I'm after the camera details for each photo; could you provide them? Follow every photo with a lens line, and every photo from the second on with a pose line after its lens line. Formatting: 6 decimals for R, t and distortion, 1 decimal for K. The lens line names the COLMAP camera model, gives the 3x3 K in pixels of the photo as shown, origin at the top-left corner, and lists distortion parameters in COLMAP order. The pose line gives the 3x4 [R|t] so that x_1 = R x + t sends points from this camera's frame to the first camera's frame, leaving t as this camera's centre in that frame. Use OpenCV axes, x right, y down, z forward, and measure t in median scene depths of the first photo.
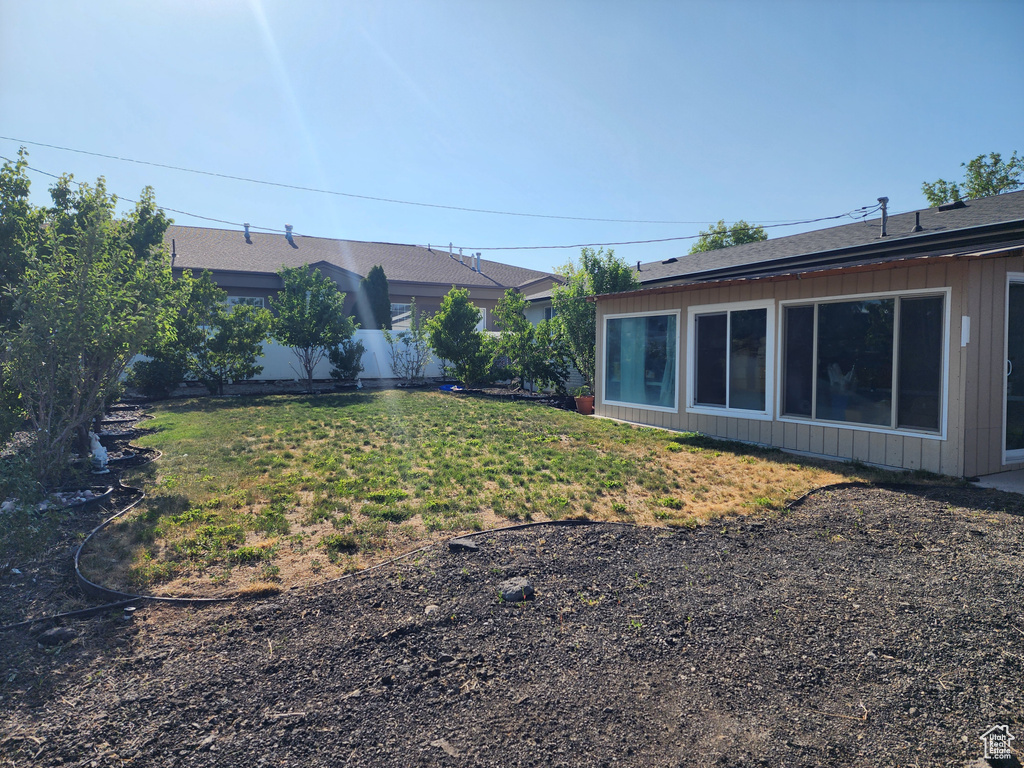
lens RADIAL K [[686.0, 0, 515.5], [0, 686.0, 362.8], [0, 0, 1]] dist [0.092488, -0.083109]
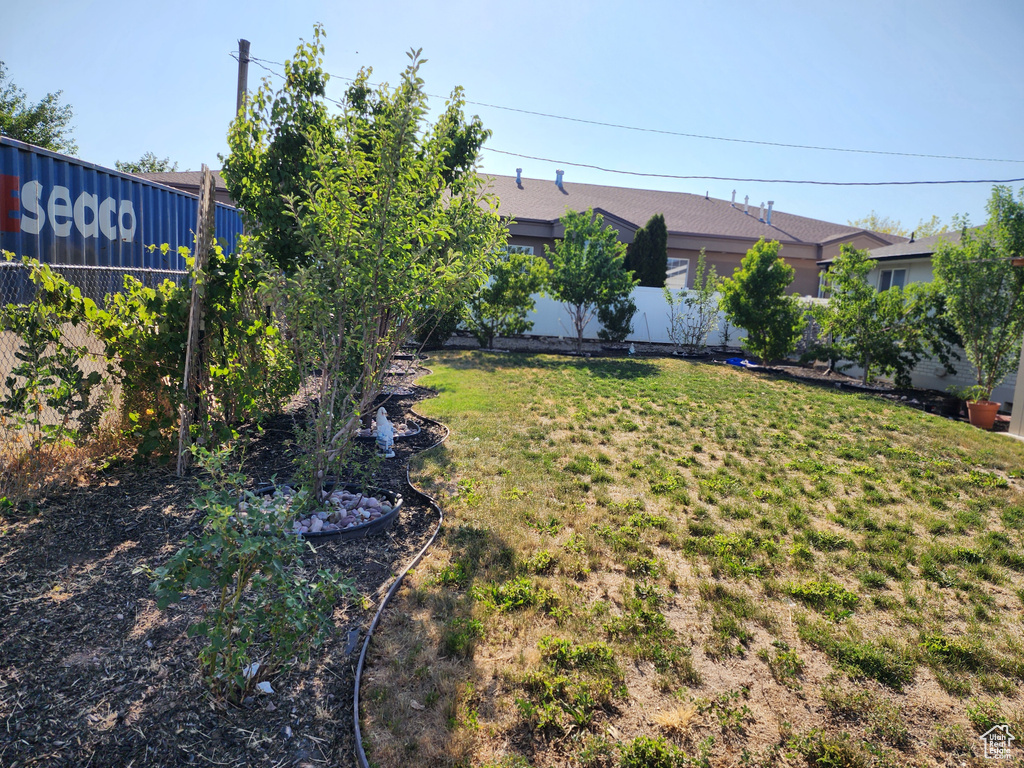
lens RADIAL K [[686.0, 0, 515.5], [0, 686.0, 362.8], [0, 0, 1]] dist [0.092488, -0.083109]
pose [[0.941302, 0.091694, -0.324874, -0.086888], [-0.071058, 0.994660, 0.074852, -0.007084], [0.330002, -0.047373, 0.942791, 0.132459]]
